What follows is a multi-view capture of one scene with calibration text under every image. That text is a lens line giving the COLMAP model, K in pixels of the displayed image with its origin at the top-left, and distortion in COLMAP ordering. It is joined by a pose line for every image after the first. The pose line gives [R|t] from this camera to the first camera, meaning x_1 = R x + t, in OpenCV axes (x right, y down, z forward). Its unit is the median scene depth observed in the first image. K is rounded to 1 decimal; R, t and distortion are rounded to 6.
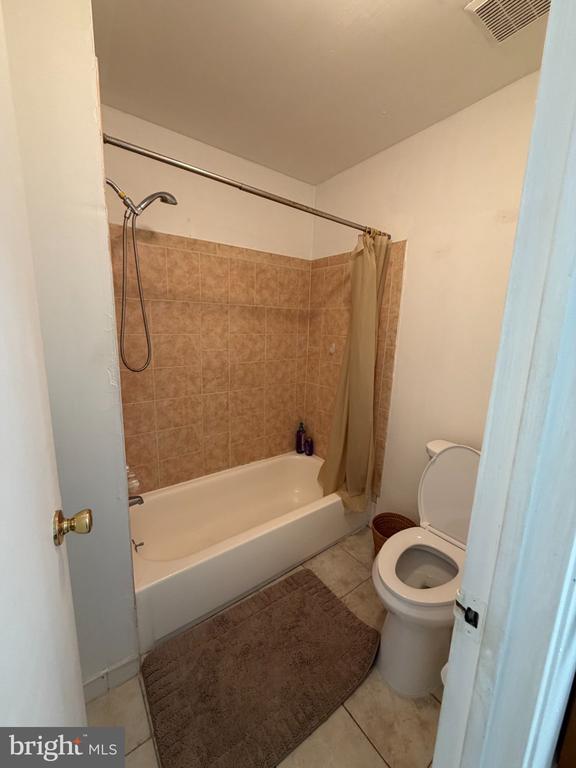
lens RADIAL K [[305.9, 0, 287.8], [0, 305.9, 382.3], [0, 0, 1]] dist [-0.001797, -0.000083]
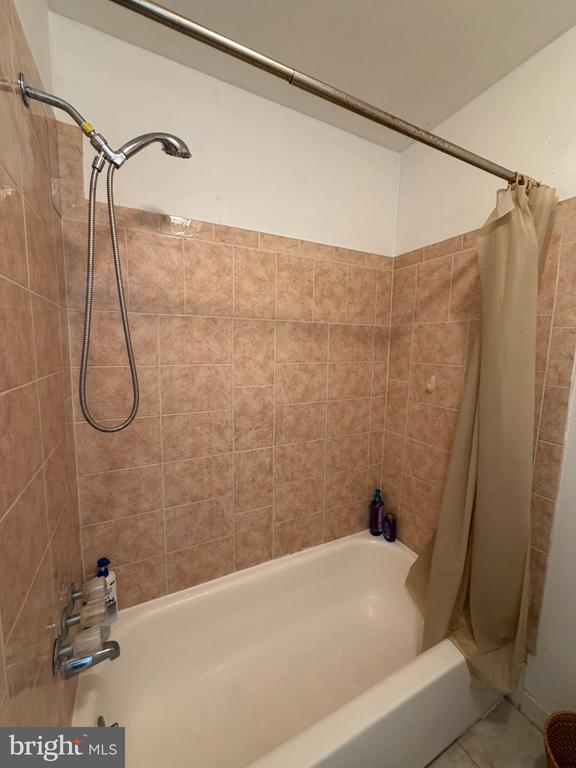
lens RADIAL K [[305.9, 0, 287.2], [0, 305.9, 382.9], [0, 0, 1]] dist [-0.001797, -0.000083]
pose [[0.984400, 0.005509, -0.175861, -0.046383], [-0.018682, 0.997132, -0.073339, -0.067195], [0.174953, 0.075480, 0.981679, 0.352696]]
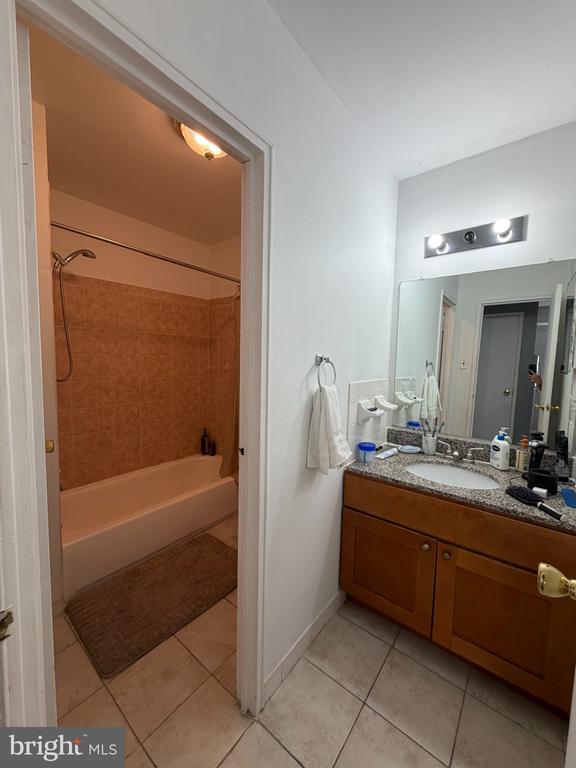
lens RADIAL K [[305.9, 0, 287.1], [0, 305.9, 381.9], [0, 0, 1]] dist [-0.001797, -0.000083]
pose [[0.967055, -0.027742, 0.253052, 0.073623], [0.053180, 0.994128, -0.094245, 0.100607], [-0.248951, 0.104598, 0.962851, -0.341175]]
